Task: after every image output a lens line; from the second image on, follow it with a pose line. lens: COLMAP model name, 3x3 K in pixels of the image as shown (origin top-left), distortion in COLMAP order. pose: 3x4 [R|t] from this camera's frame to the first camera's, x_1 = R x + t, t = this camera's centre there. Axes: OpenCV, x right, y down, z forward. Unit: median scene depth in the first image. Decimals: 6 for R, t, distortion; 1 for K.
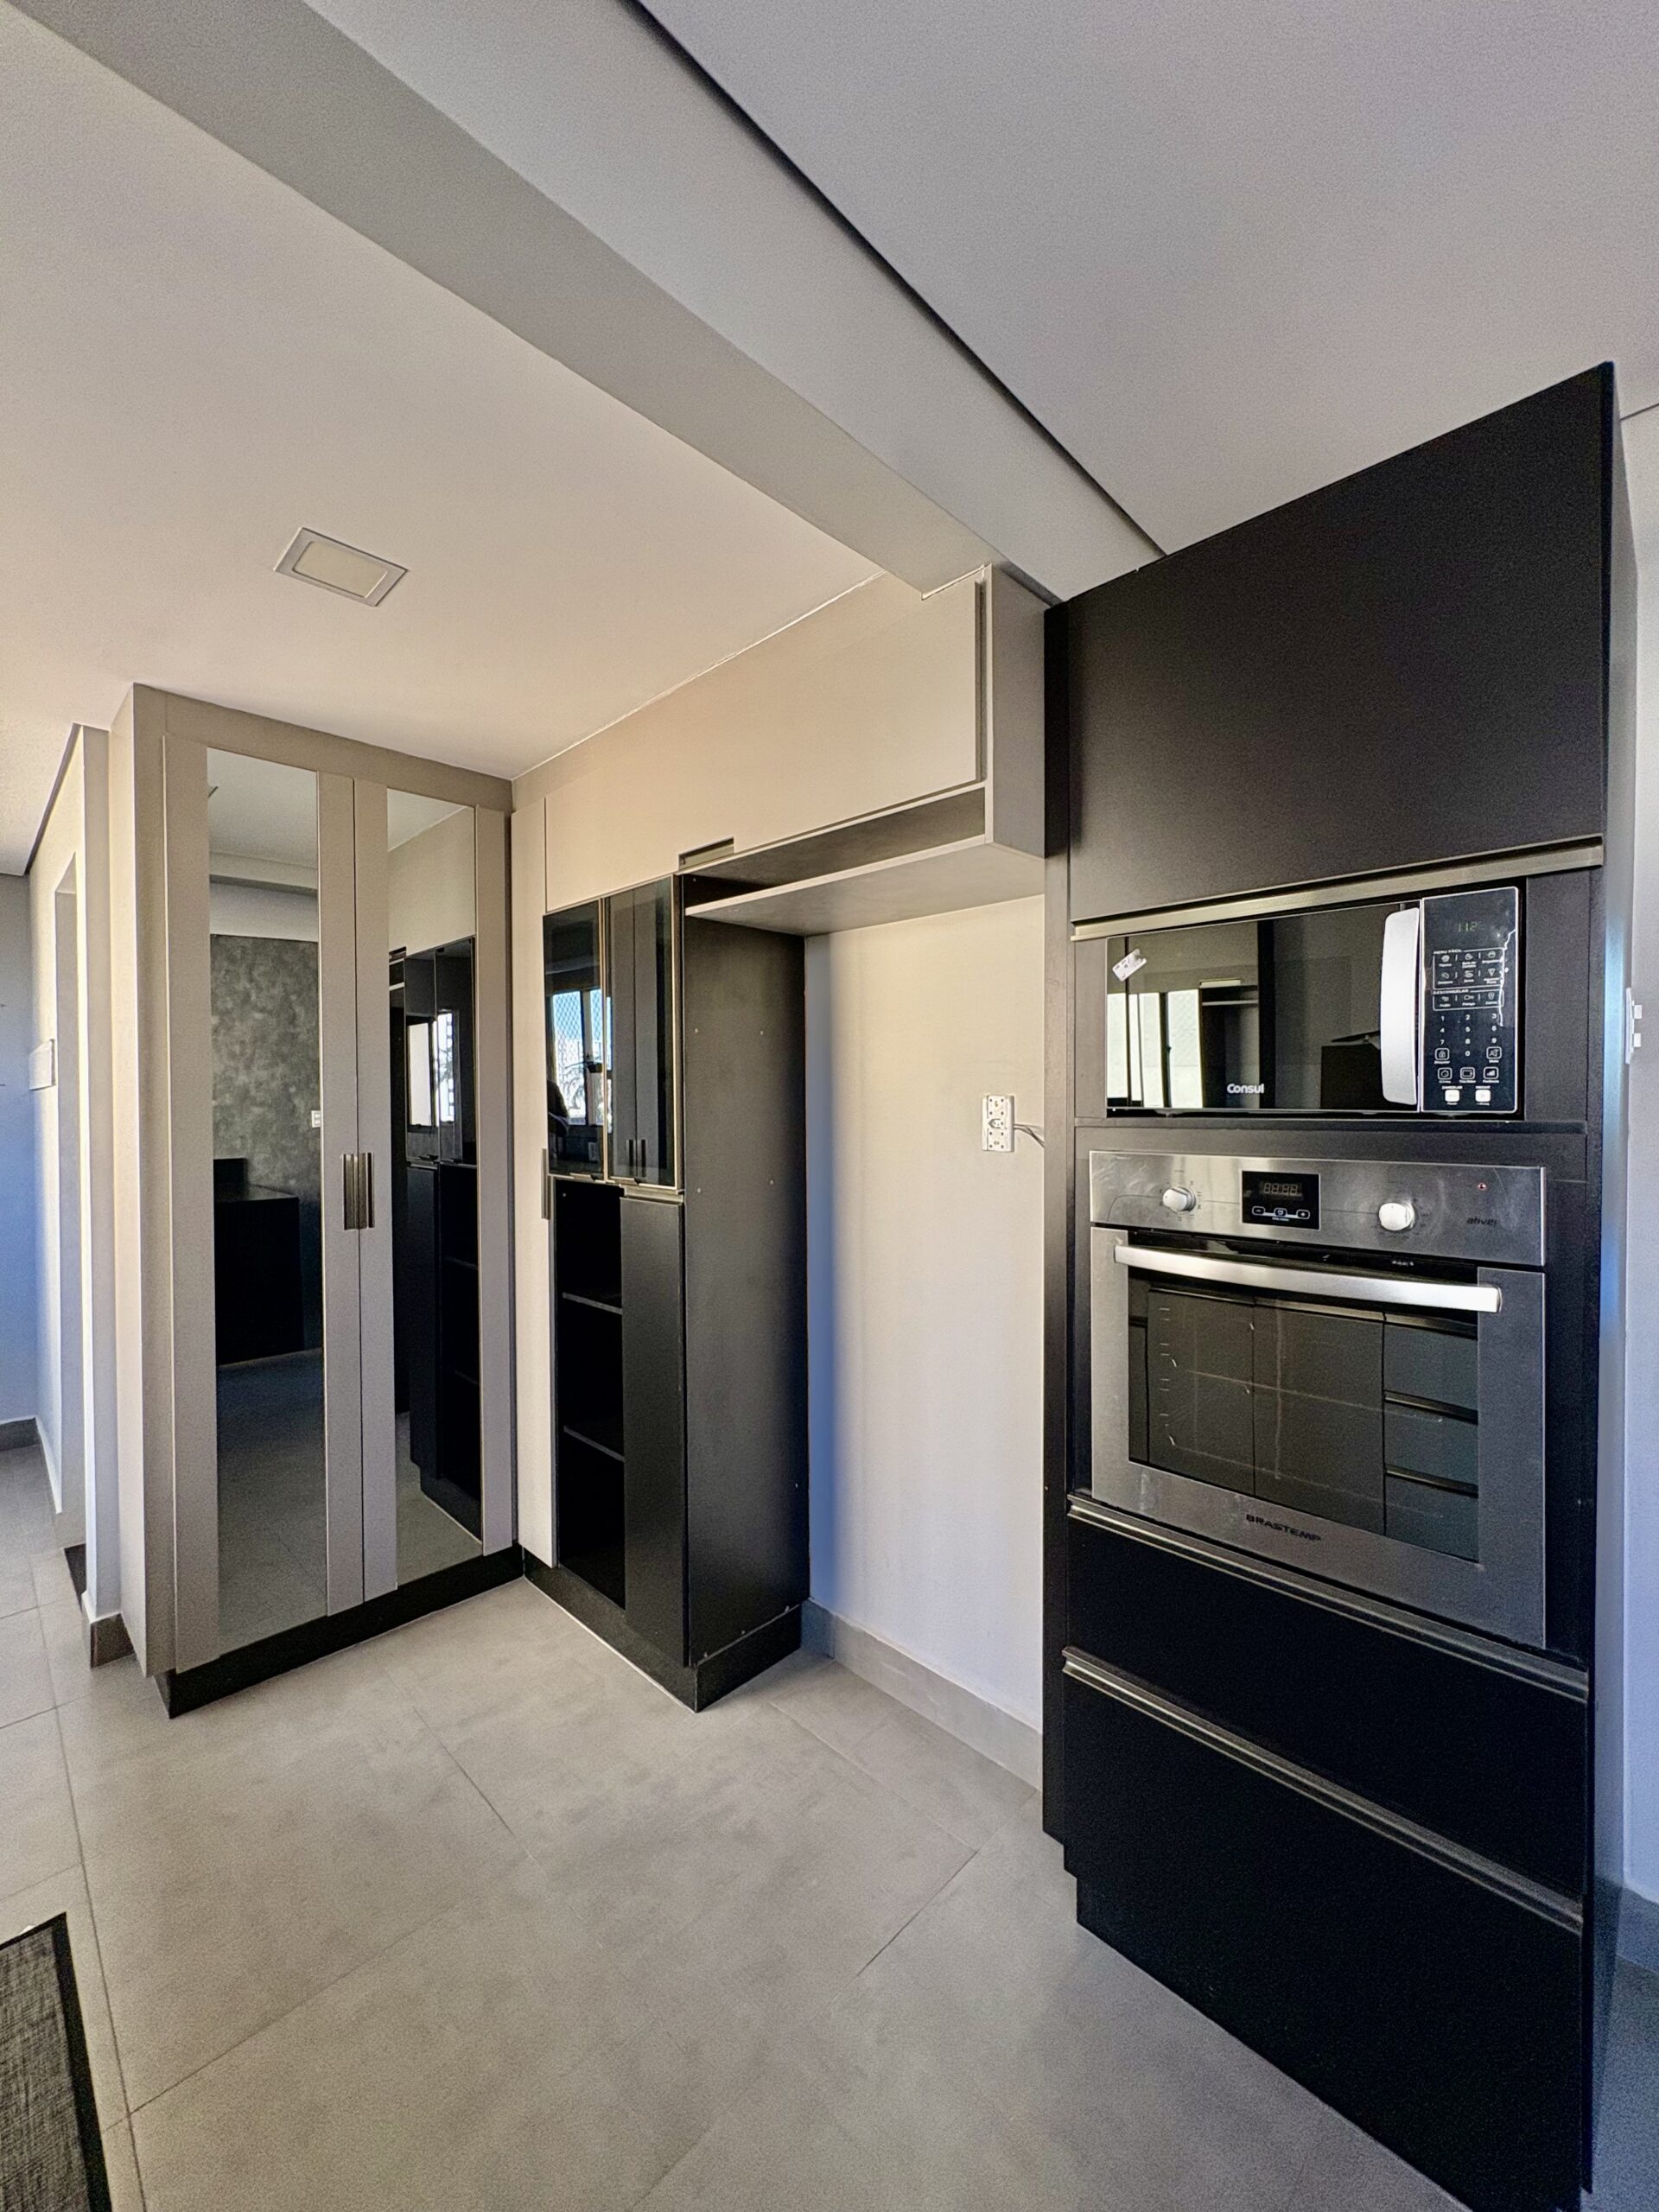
lens RADIAL K [[887.0, 0, 829.5], [0, 887.0, 1106.0], [0, 0, 1]] dist [0.003064, 0.000055]
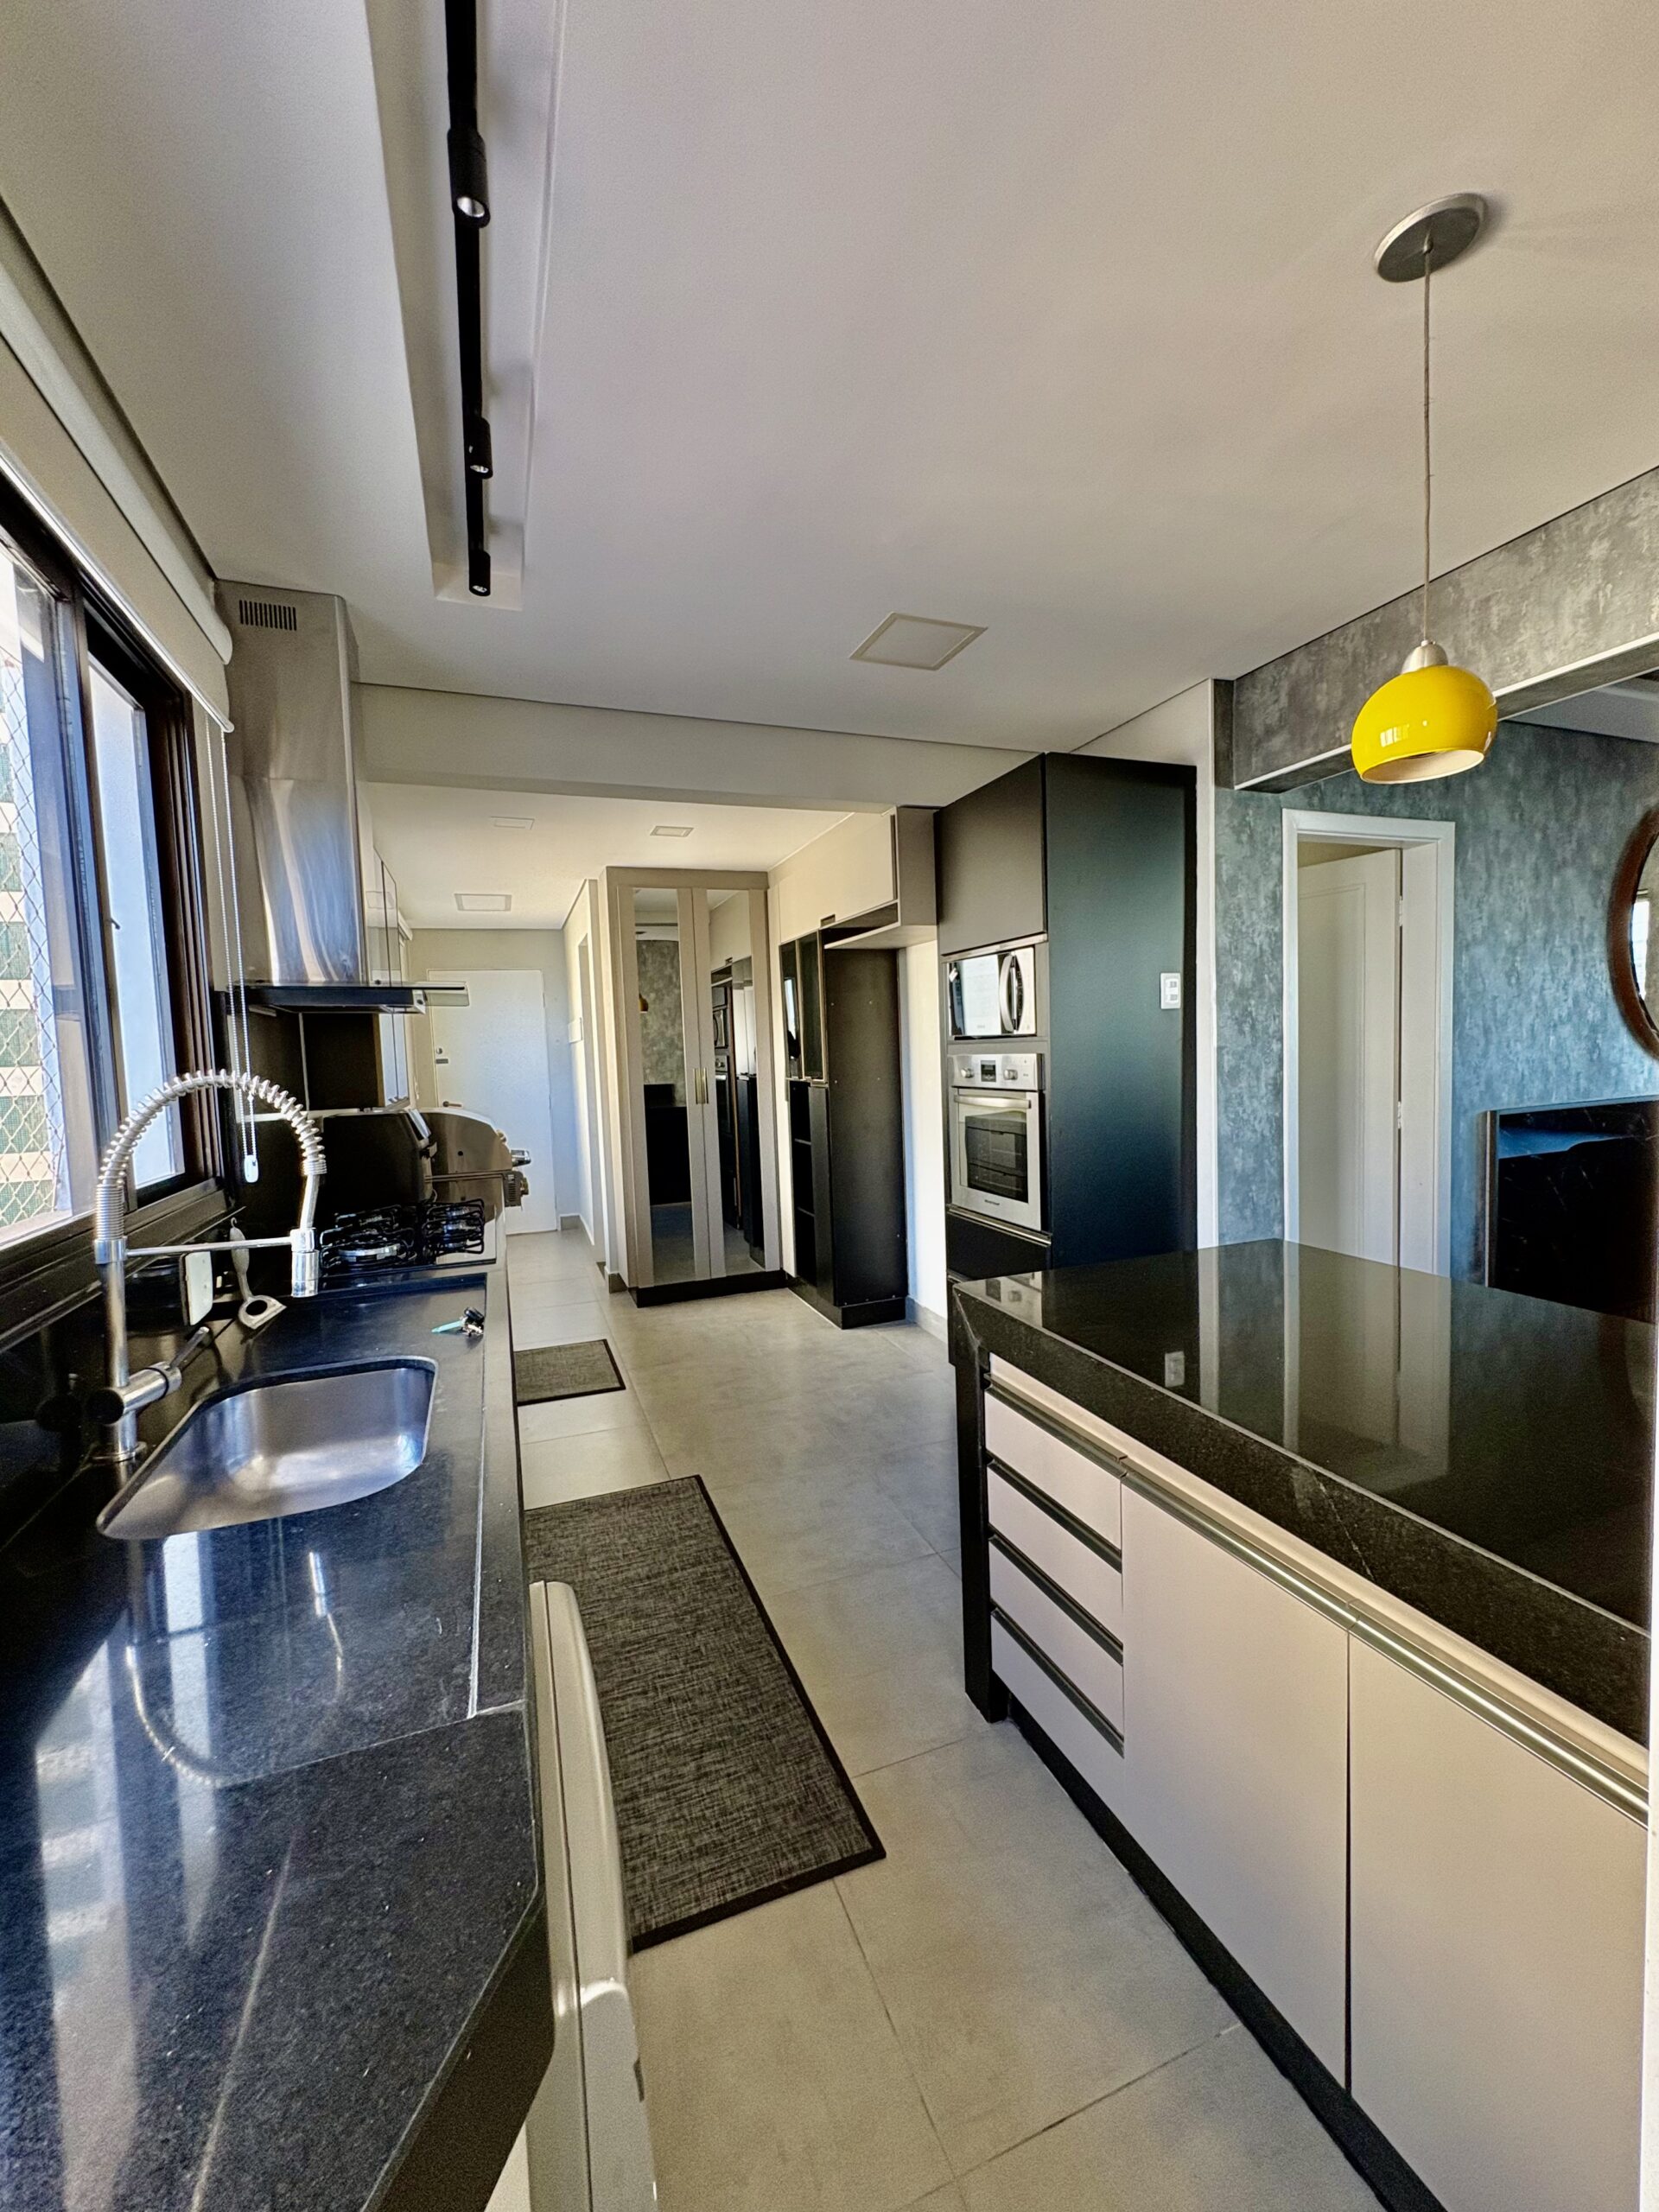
lens RADIAL K [[887.0, 0, 829.5], [0, 887.0, 1106.0], [0, 0, 1]] dist [0.003064, 0.000055]
pose [[0.909366, 0.001408, -0.415995, 0.682127], [0.027048, 0.997678, 0.062504, 0.021006], [0.415117, -0.068091, 0.907216, -0.864519]]
